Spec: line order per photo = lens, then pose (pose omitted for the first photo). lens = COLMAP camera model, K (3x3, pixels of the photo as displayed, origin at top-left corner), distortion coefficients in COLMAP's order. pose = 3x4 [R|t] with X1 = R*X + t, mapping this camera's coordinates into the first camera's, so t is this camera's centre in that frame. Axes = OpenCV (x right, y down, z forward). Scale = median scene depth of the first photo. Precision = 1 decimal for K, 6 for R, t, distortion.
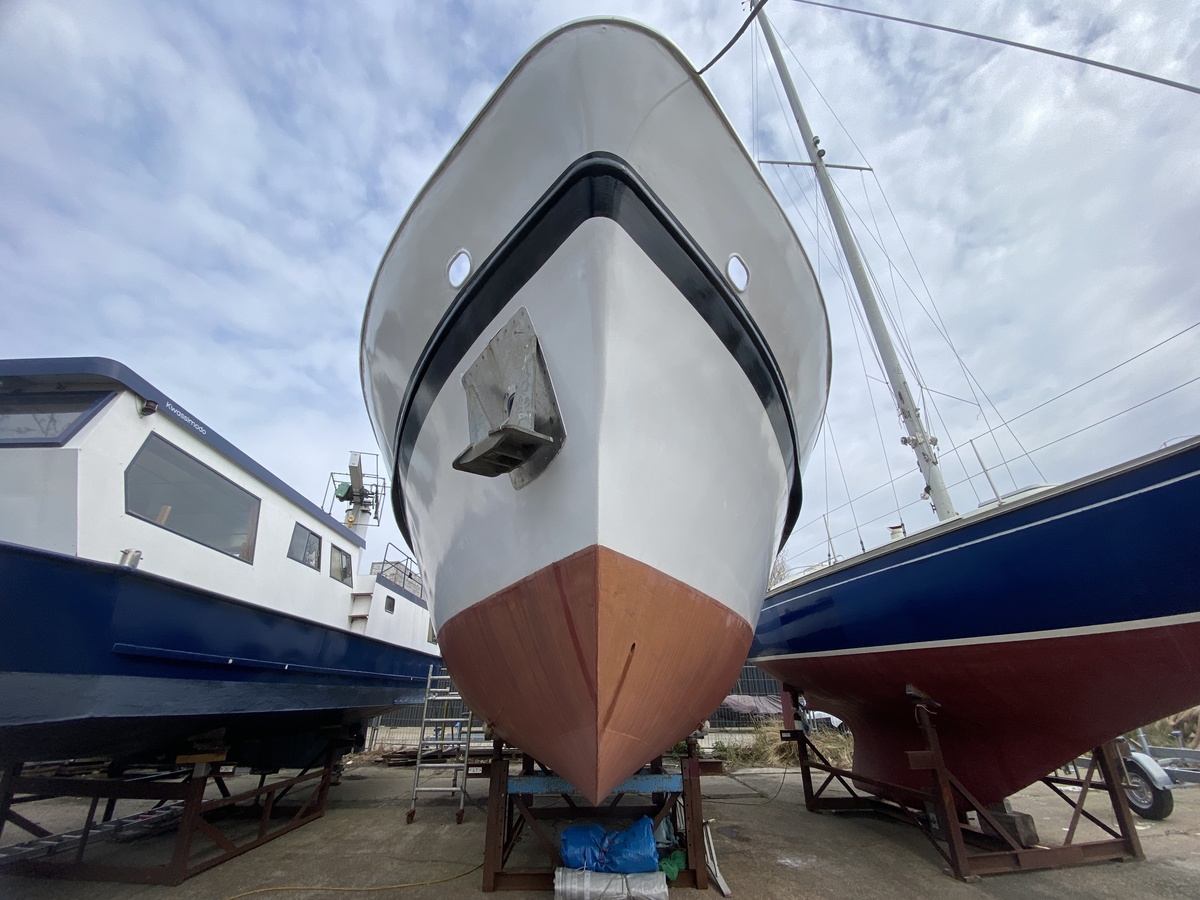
lens RADIAL K [[483.9, 0, 600.0], [0, 483.9, 450.0], [0, 0, 1]] dist [0.011736, -0.016536]
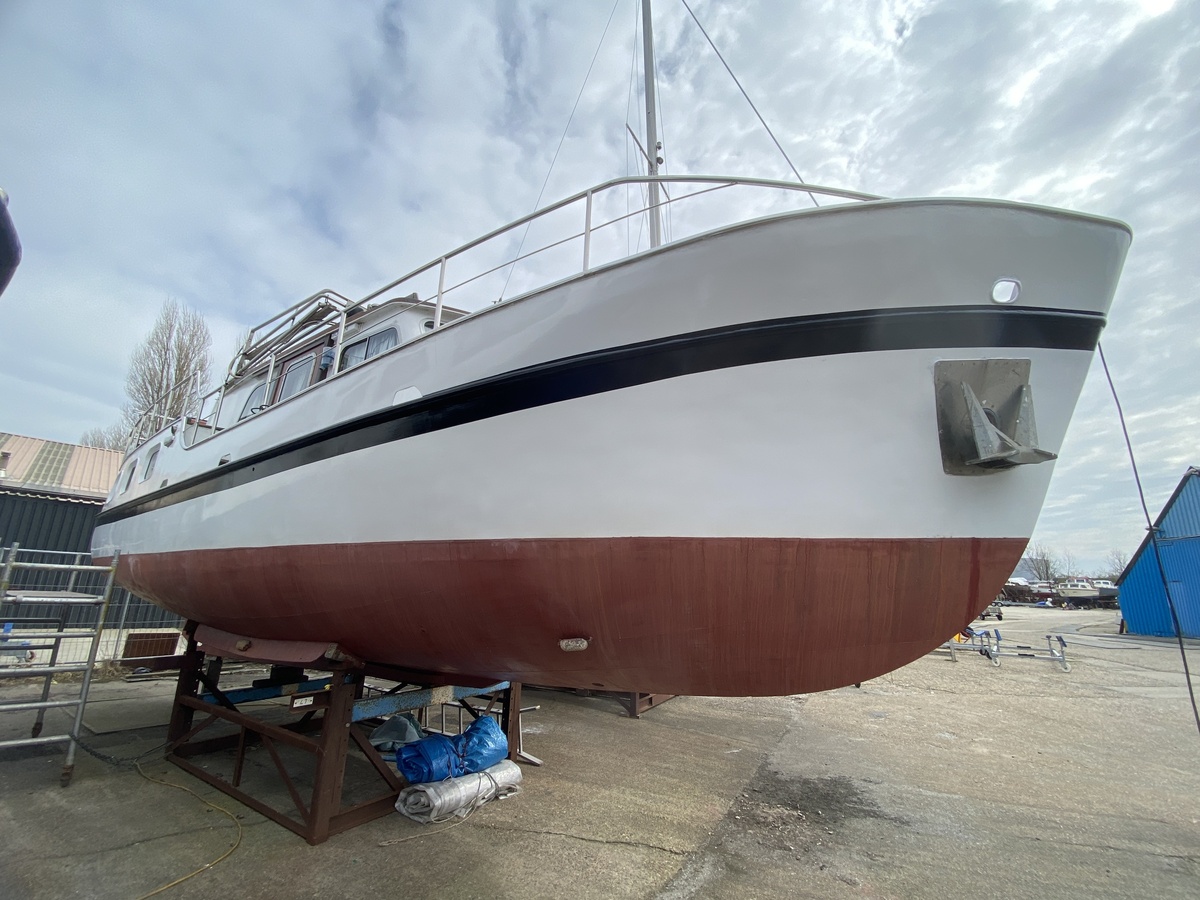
lens RADIAL K [[483.9, 0, 600.0], [0, 483.9, 450.0], [0, 0, 1]] dist [0.011736, -0.016536]
pose [[0.567212, 0.240926, 0.787544, -0.755805], [-0.384990, 0.922907, -0.005055, 0.167605], [-0.728047, -0.300329, 0.616238, 0.393477]]
